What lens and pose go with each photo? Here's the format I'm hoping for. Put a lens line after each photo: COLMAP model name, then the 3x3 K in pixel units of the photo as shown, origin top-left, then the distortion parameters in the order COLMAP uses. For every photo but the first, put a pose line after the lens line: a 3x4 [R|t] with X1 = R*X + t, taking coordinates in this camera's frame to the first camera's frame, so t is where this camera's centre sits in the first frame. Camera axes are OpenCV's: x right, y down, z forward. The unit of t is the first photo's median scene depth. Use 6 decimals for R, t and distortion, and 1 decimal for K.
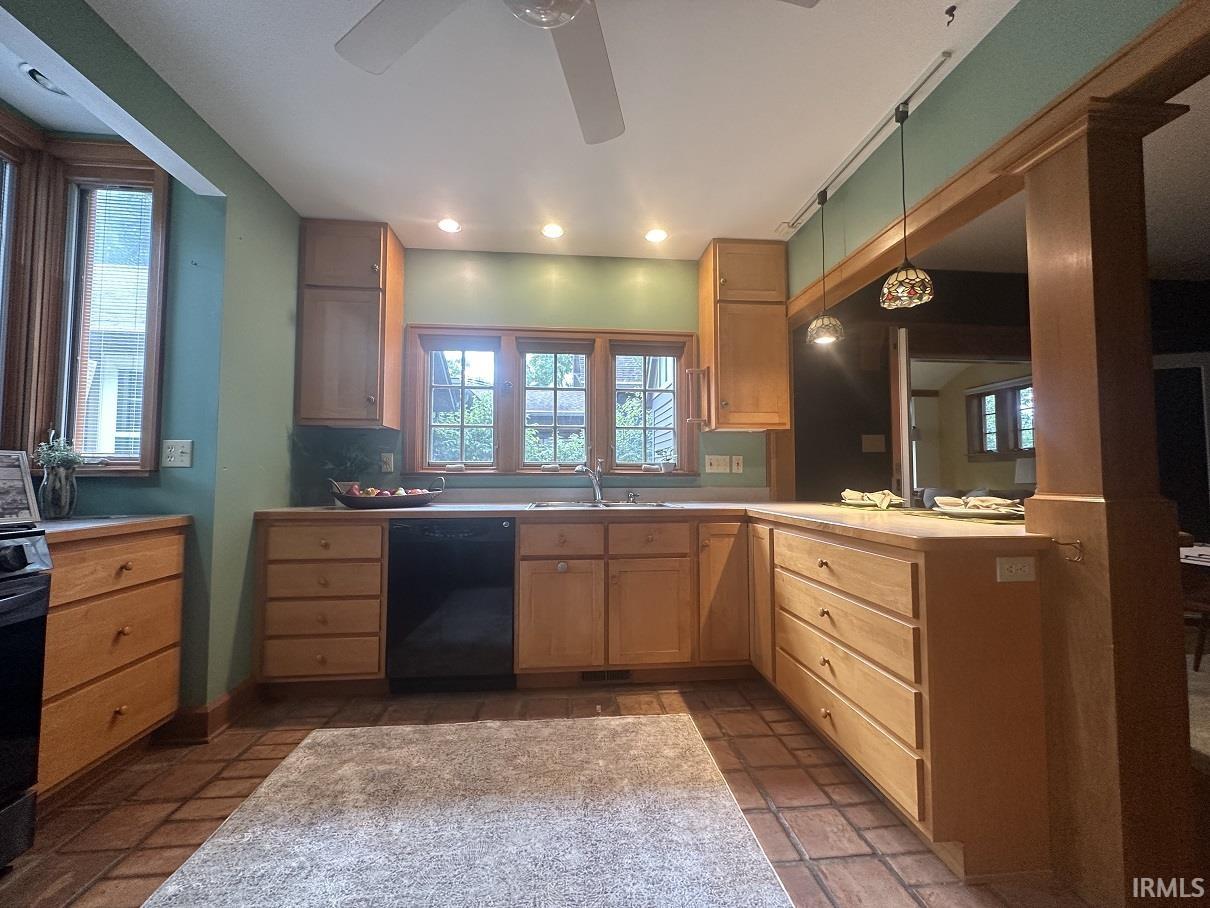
lens RADIAL K [[479.2, 0, 603.7], [0, 479.2, 453.7], [0, 0, 1]] dist [-0.002178, 0.000215]
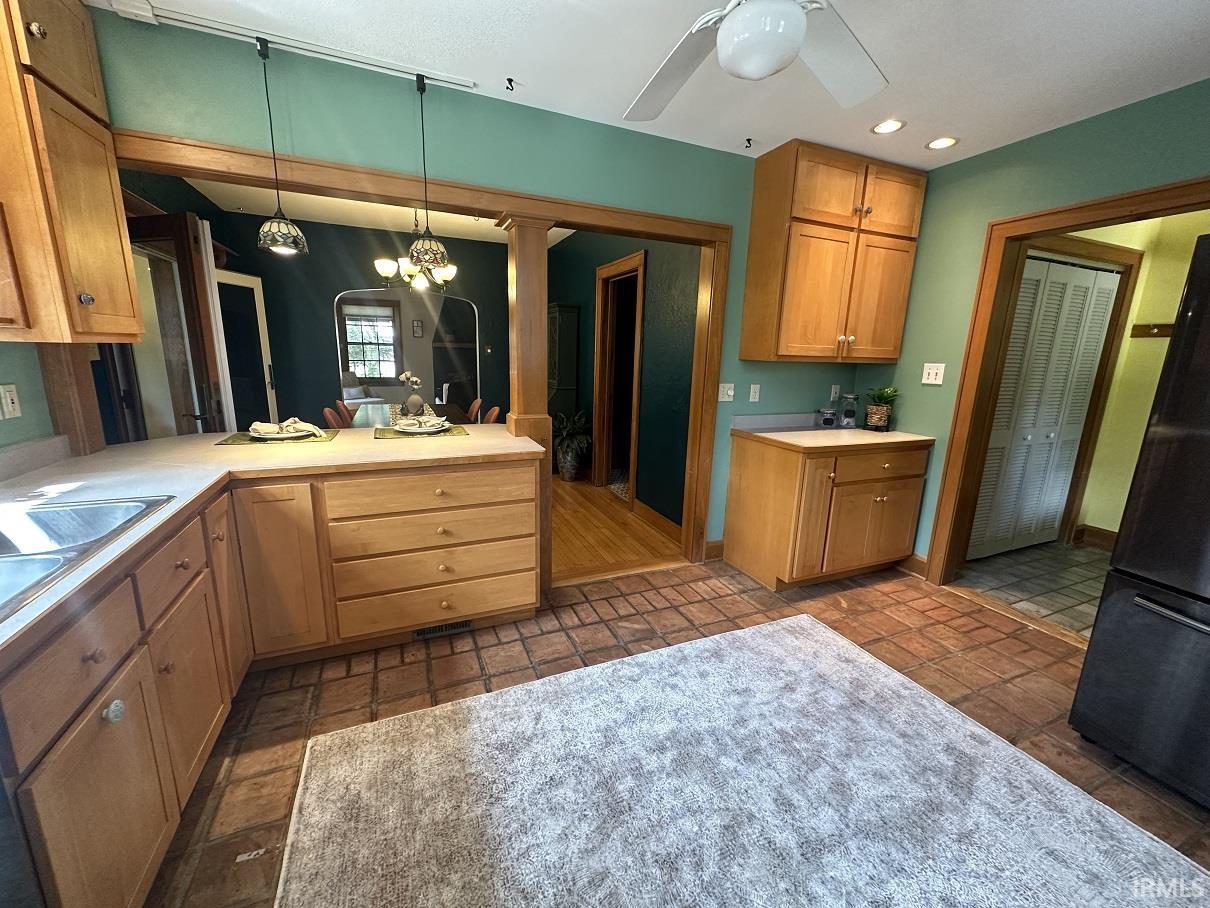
lens RADIAL K [[479.2, 0, 603.7], [0, 479.2, 453.7], [0, 0, 1]] dist [-0.002178, 0.000215]
pose [[-0.308564, -0.211954, 0.927288, -0.604624], [-0.073533, 0.977256, 0.198907, -0.107522], [-0.948357, -0.006811, -0.317132, 0.796426]]
